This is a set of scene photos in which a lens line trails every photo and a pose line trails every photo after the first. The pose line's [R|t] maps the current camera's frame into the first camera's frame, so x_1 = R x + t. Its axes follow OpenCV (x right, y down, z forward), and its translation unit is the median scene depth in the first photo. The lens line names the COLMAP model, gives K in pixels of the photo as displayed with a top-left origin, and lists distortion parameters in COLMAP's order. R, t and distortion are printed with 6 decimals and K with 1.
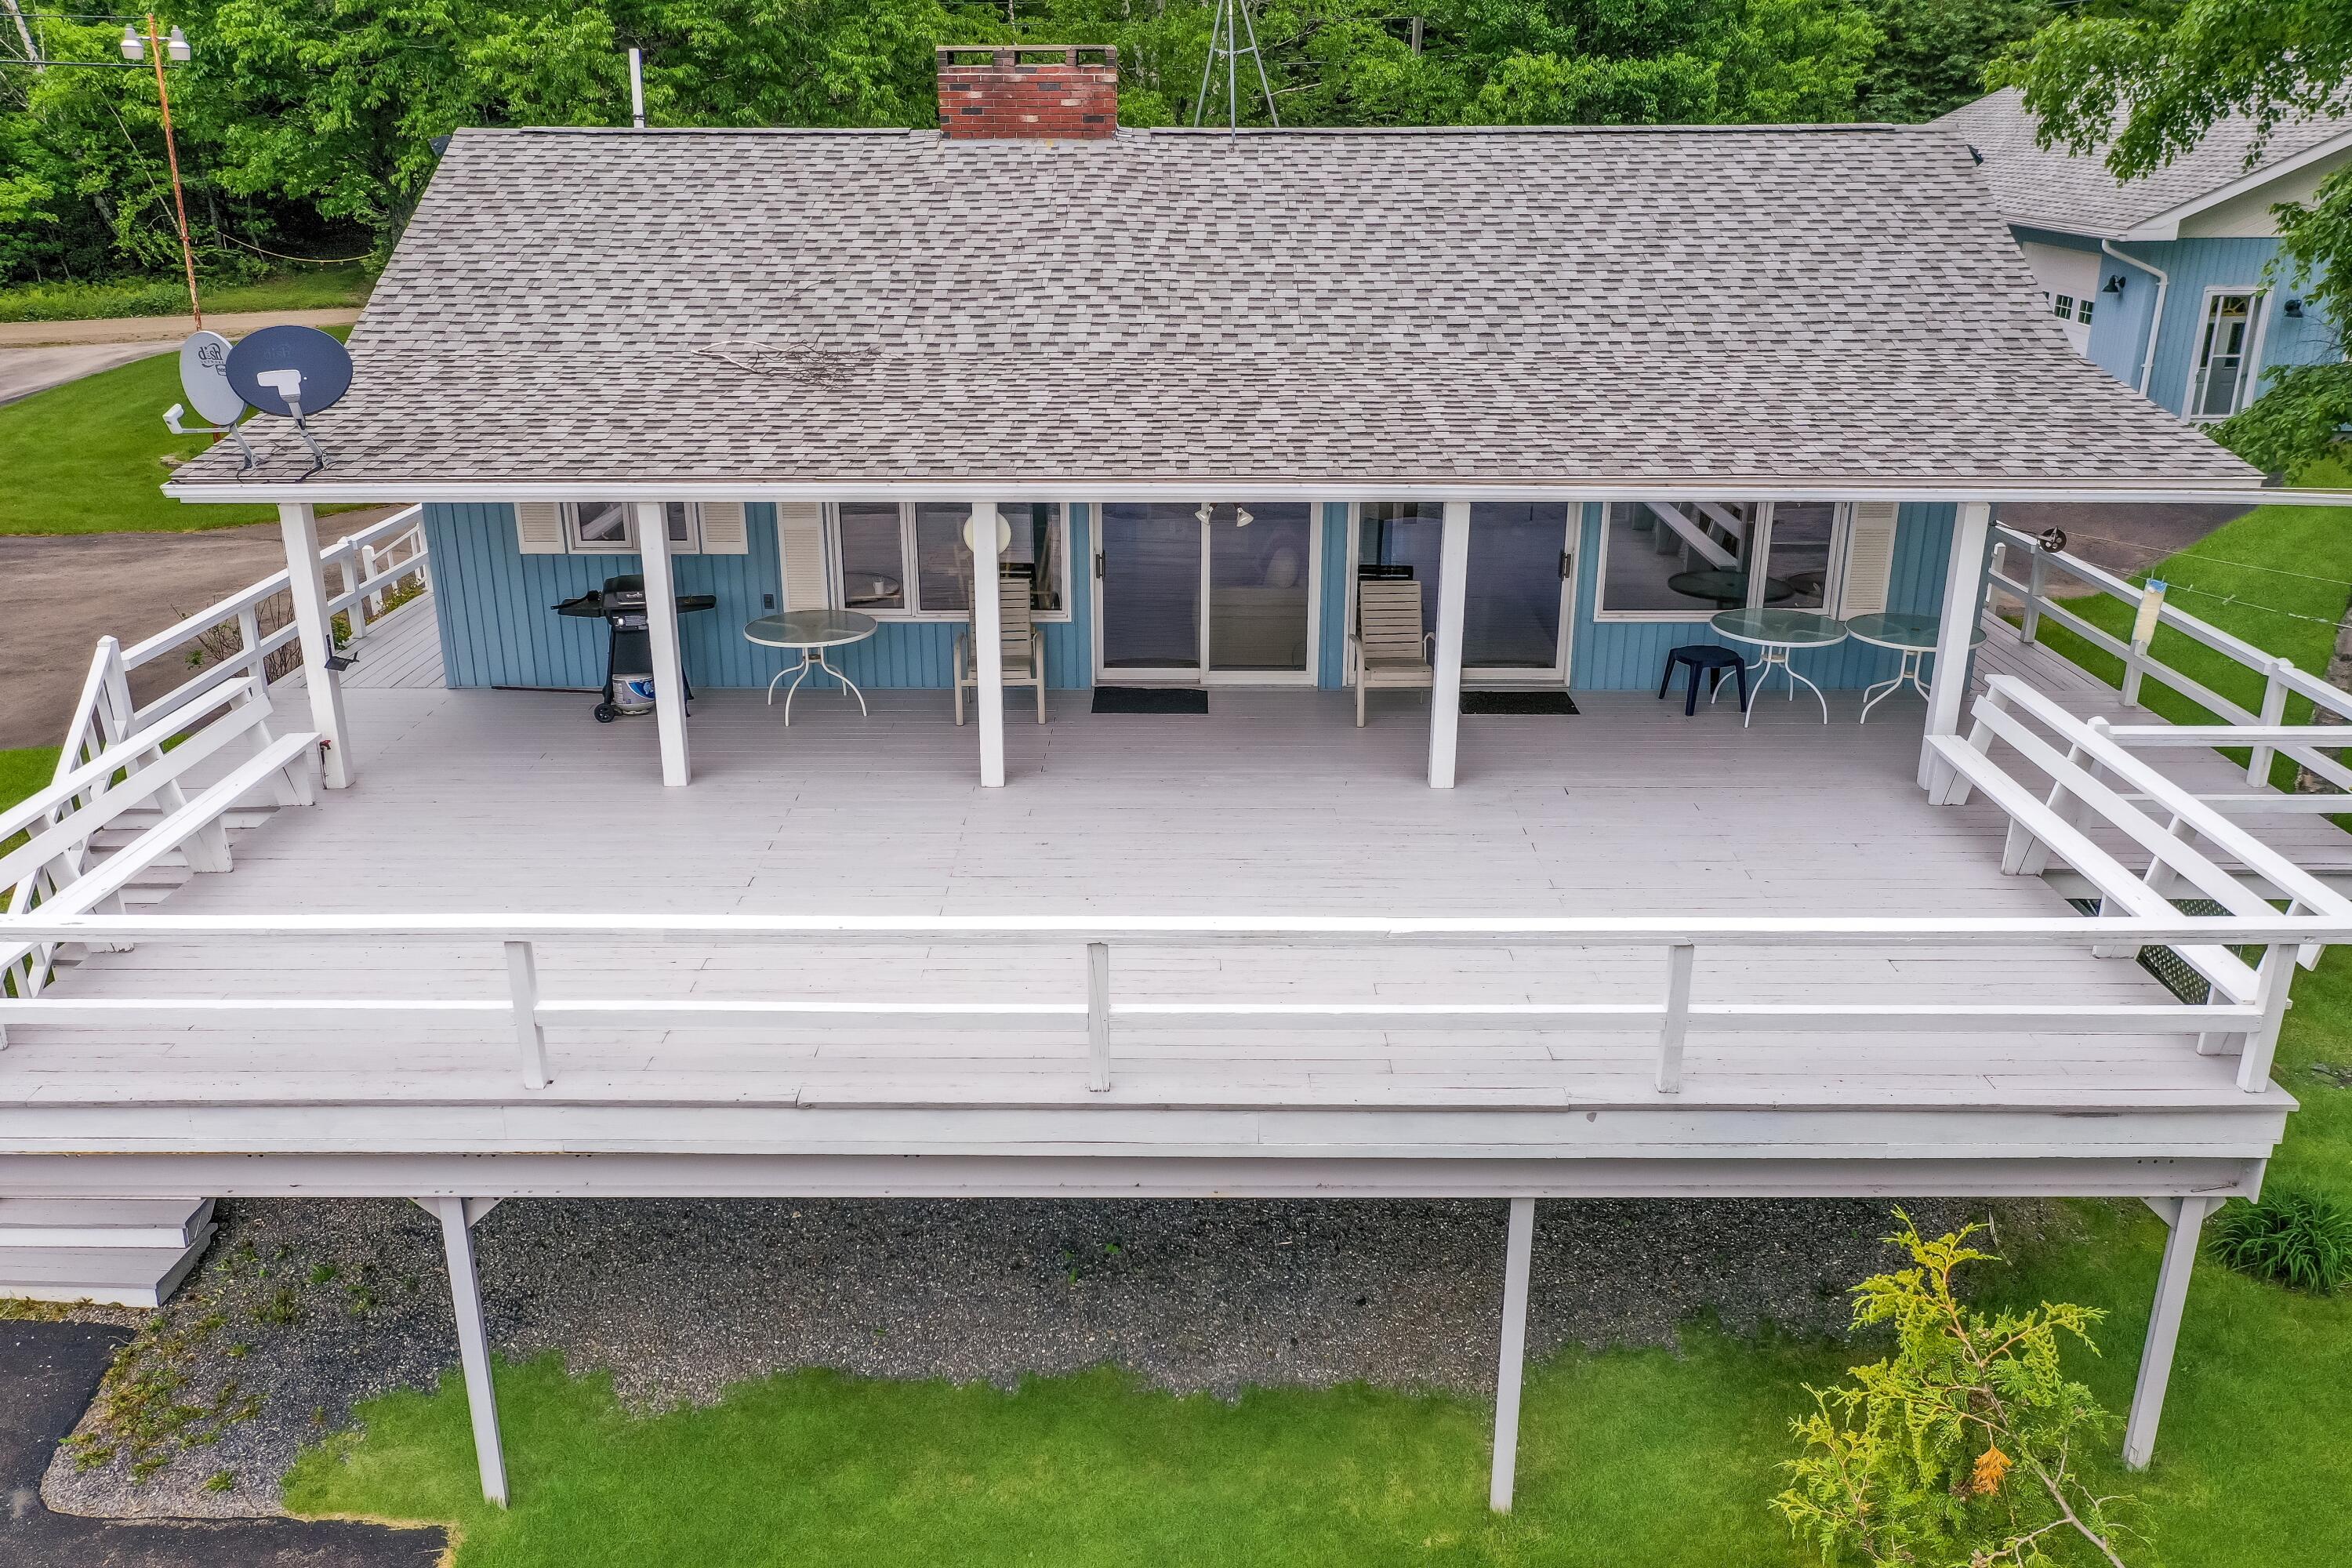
lens RADIAL K [[1855.3, 0, 1161.0], [0, 1855.3, 794.4], [0, 0, 1]] dist [0.009530, -0.008316]
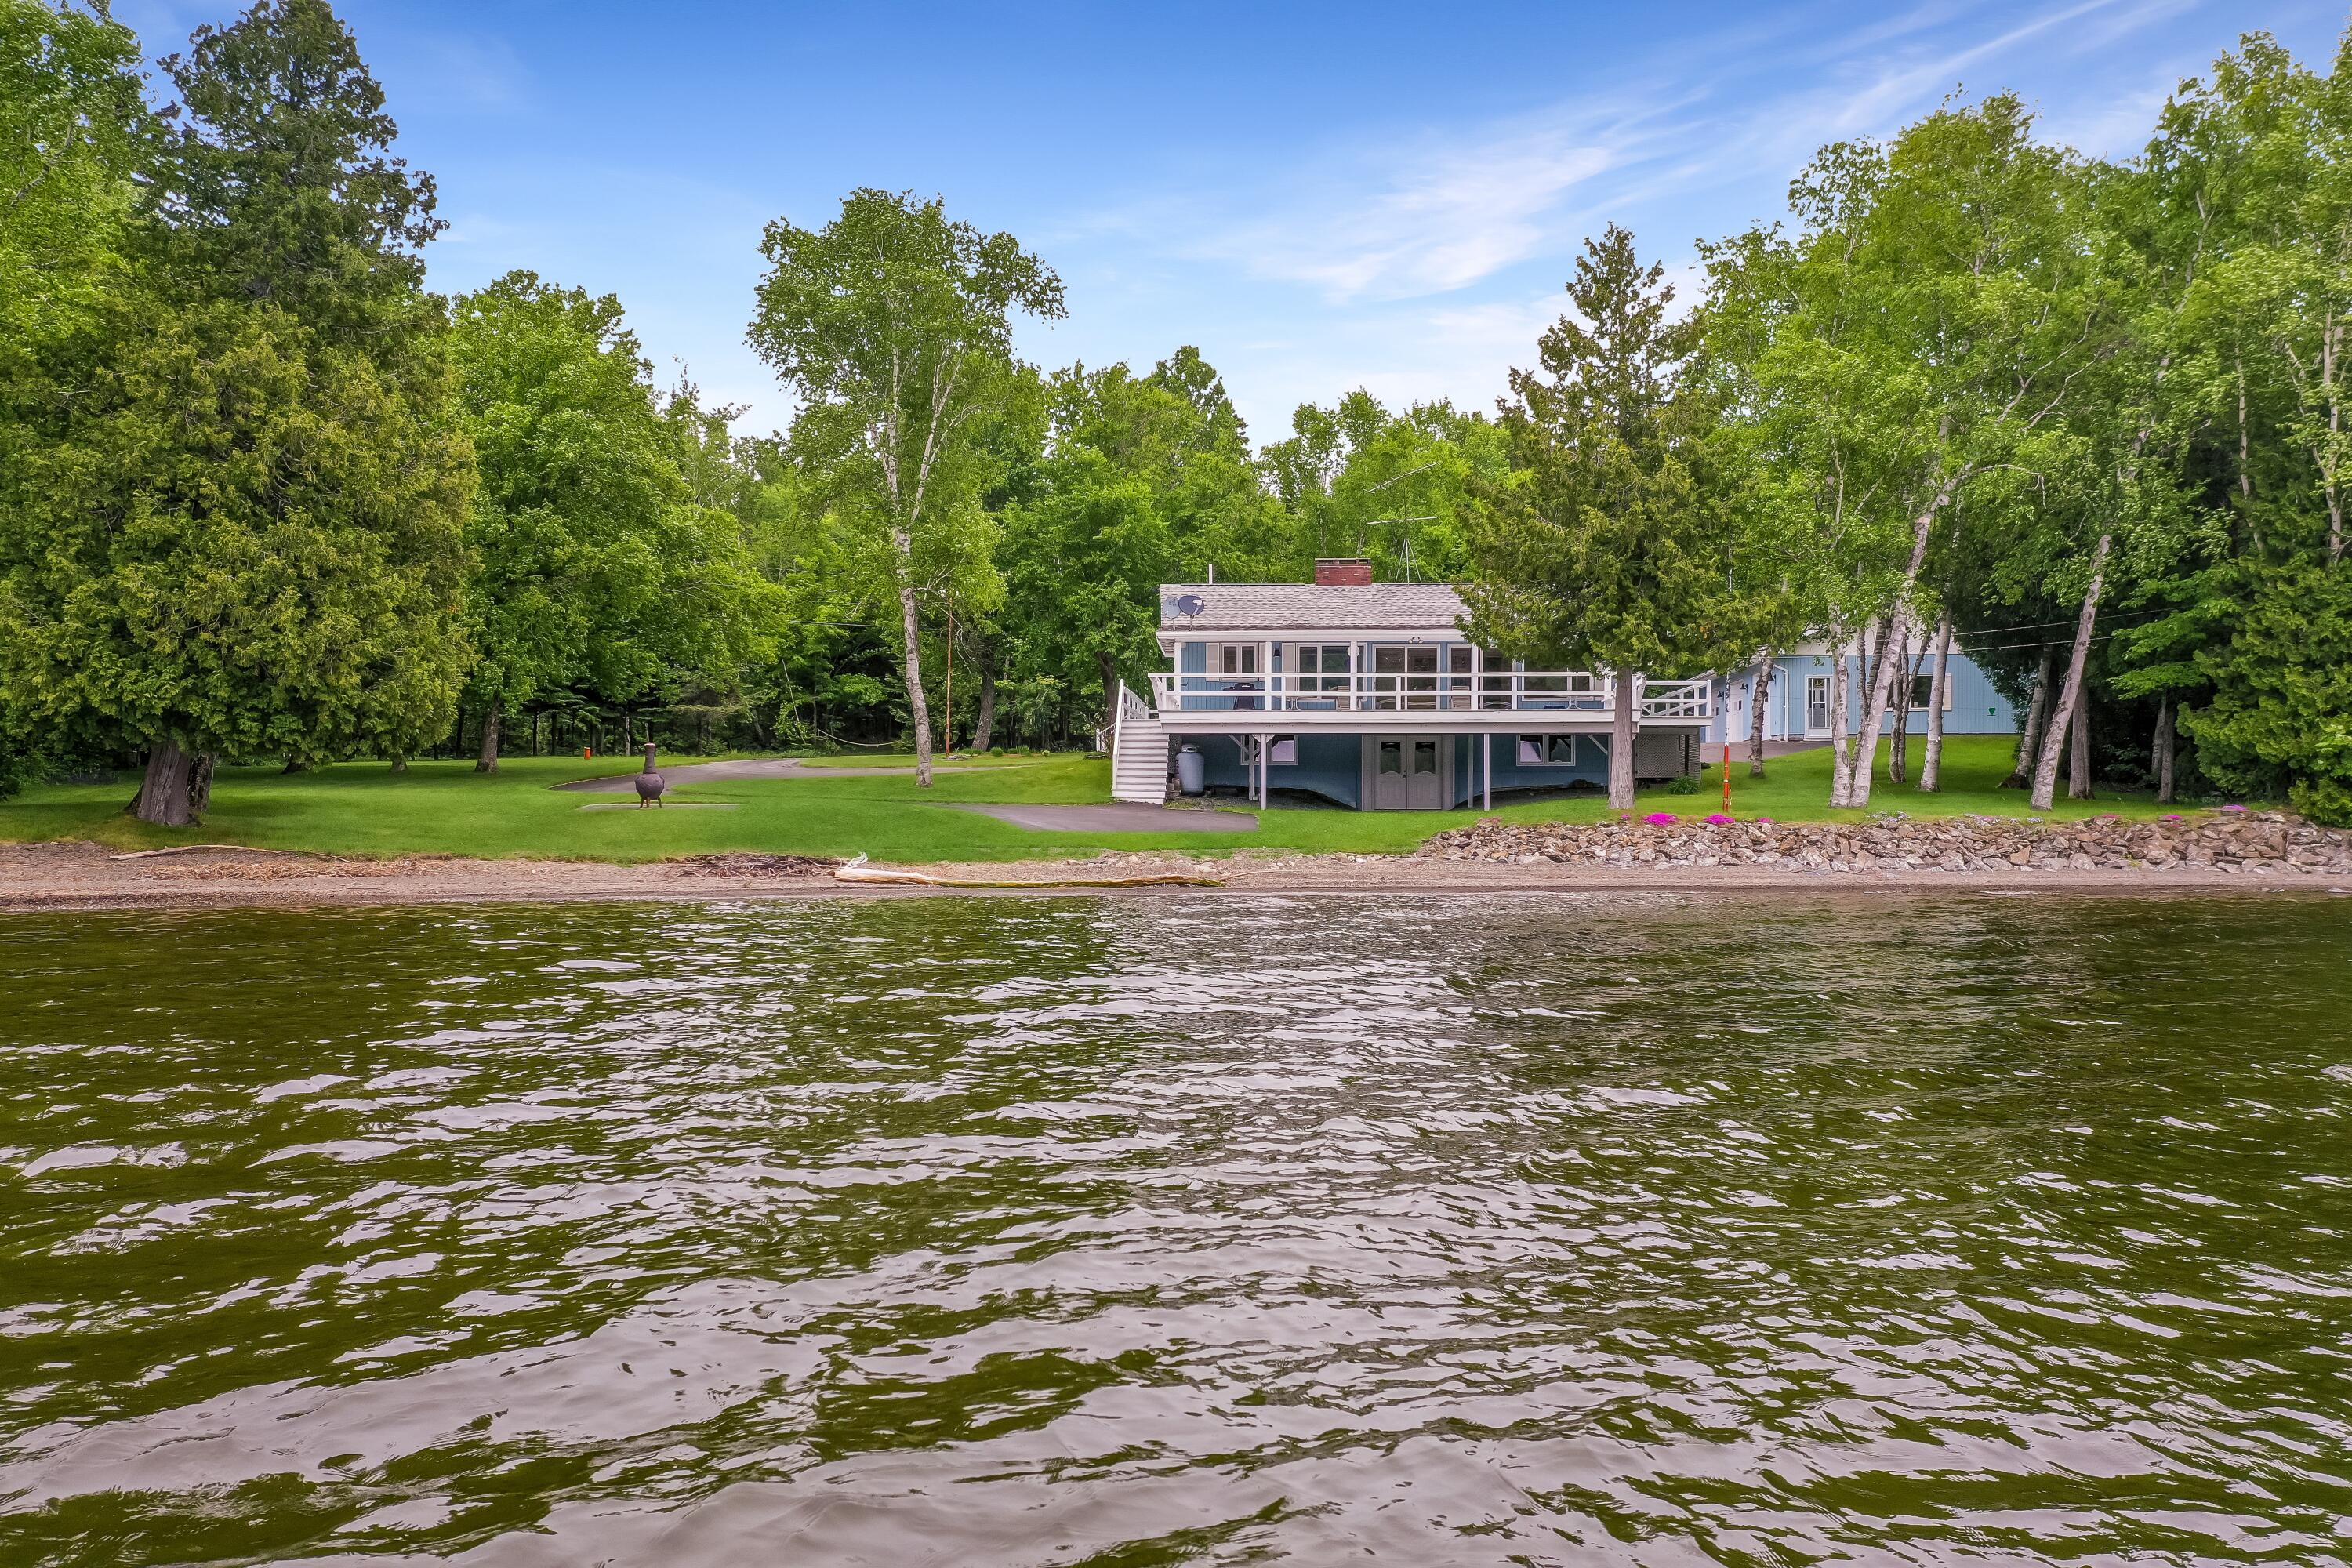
lens RADIAL K [[1823.2, 0, 1135.8], [0, 1823.2, 782.0], [0, 0, 1]] dist [0.094040, -0.001079]
pose [[0.997355, 0.005924, -0.072449, -0.206343], [-0.031231, 0.934914, -0.353498, 1.134184], [0.065639, 0.354826, 0.932625, -1.912351]]
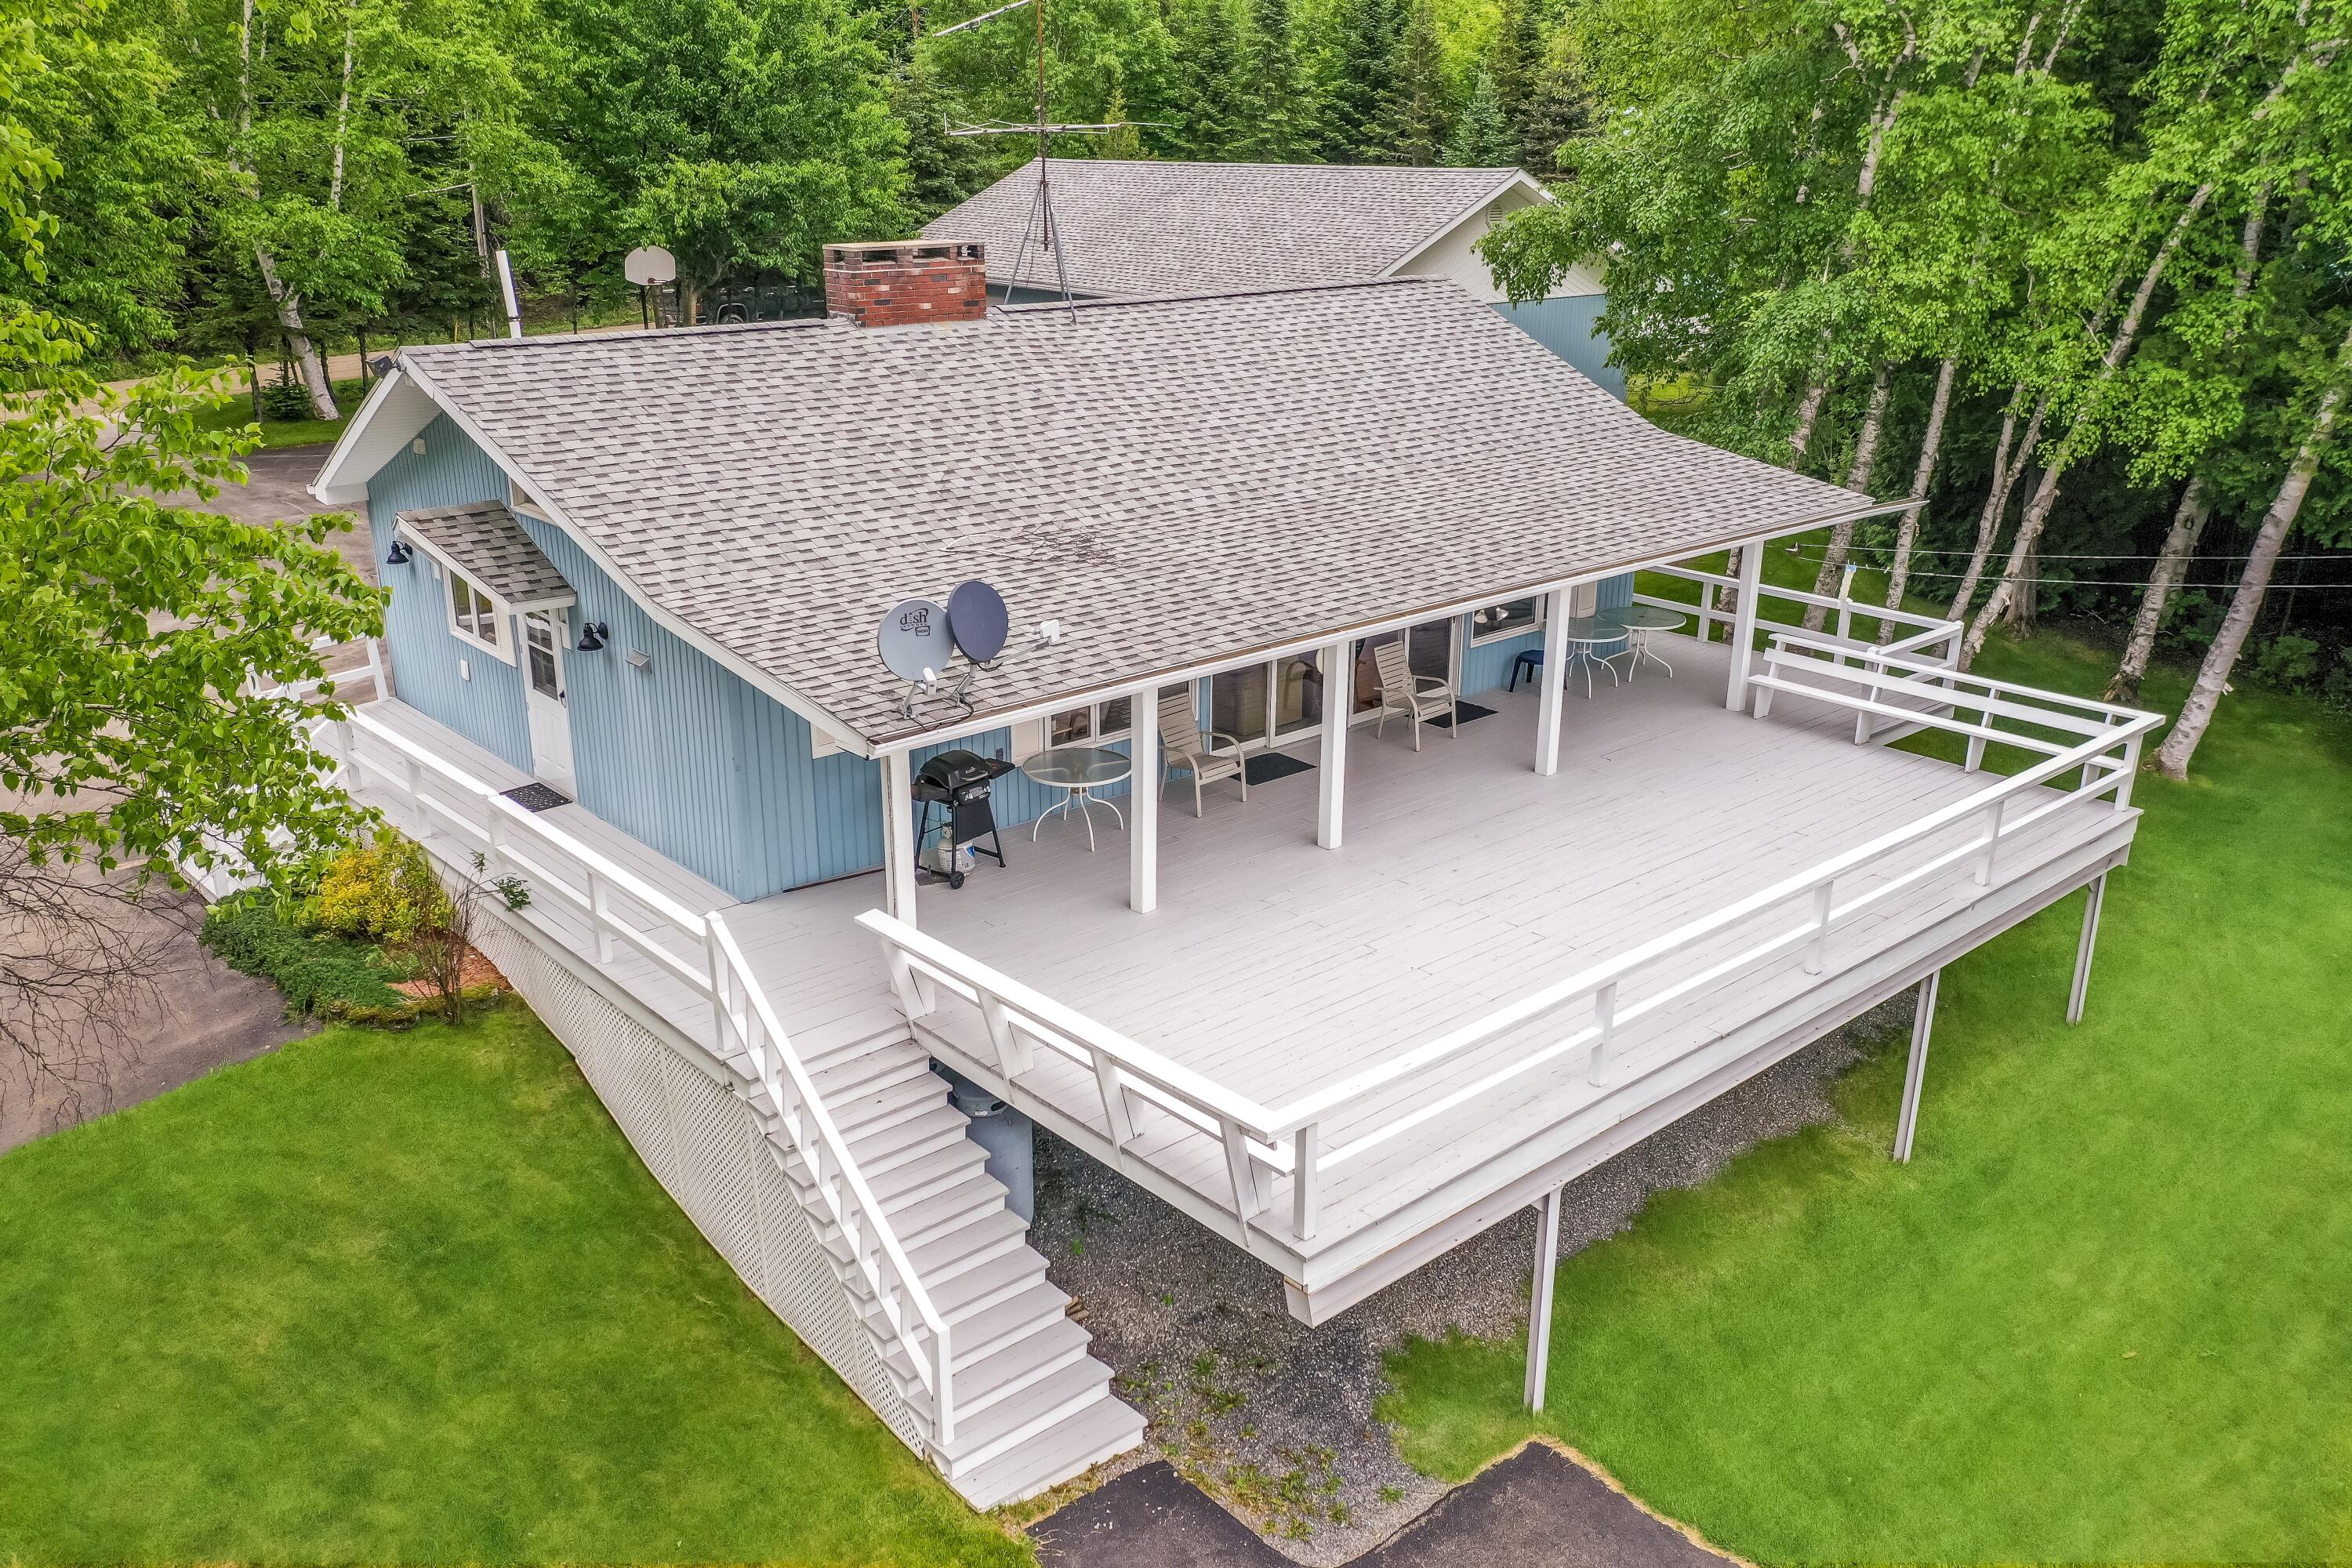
lens RADIAL K [[1855.3, 0, 1161.0], [0, 1855.3, 794.4], [0, 0, 1]] dist [0.009530, -0.008316]
pose [[0.746969, -0.220239, 0.627322, -0.785700], [0.223990, 0.971744, 0.074448, -0.130973], [-0.625993, 0.084903, 0.775193, 0.051206]]
